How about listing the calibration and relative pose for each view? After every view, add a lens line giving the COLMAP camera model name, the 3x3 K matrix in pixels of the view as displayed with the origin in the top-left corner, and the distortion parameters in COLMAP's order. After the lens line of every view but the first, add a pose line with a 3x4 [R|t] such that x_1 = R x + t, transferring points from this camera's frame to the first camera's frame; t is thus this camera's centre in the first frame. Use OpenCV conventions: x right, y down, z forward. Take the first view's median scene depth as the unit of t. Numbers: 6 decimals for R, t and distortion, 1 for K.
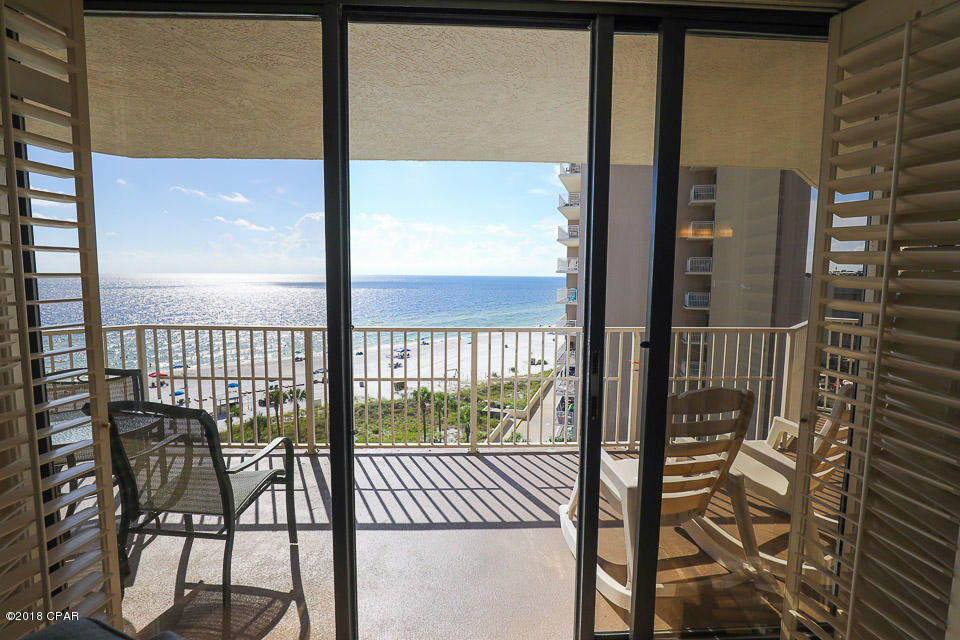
lens RADIAL K [[503.5, 0, 487.7], [0, 503.5, 327.1], [0, 0, 1]] dist [-0.007450, 0.000172]
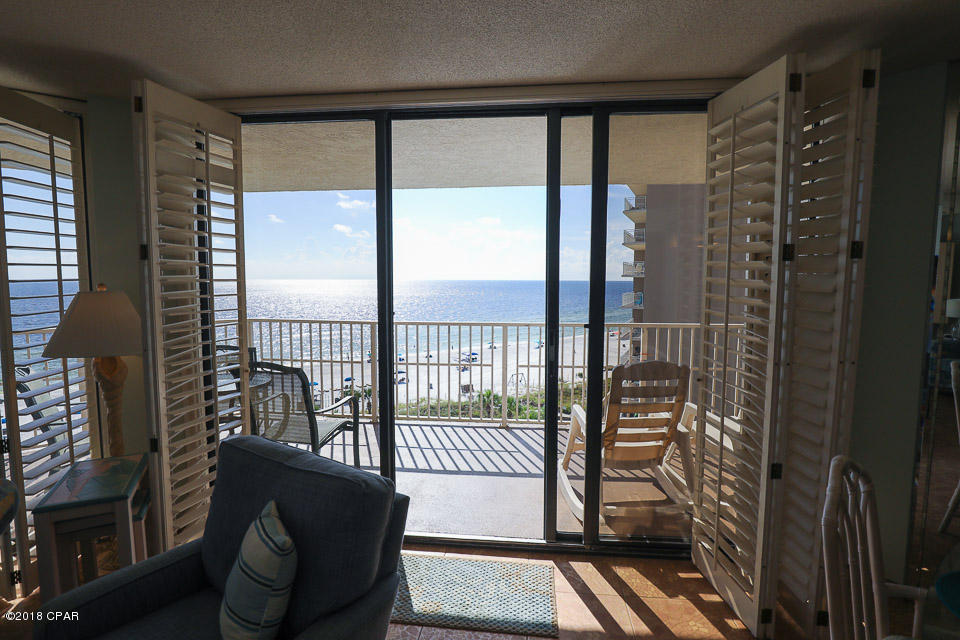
lens RADIAL K [[503.5, 0, 482.4], [0, 503.5, 317.4], [0, 0, 1]] dist [-0.007450, 0.000172]
pose [[0.989355, 0.003376, -0.145484, 0.153368], [-0.007557, 0.999574, -0.028196, 0.037421], [0.145327, 0.028995, 0.988959, -0.328487]]
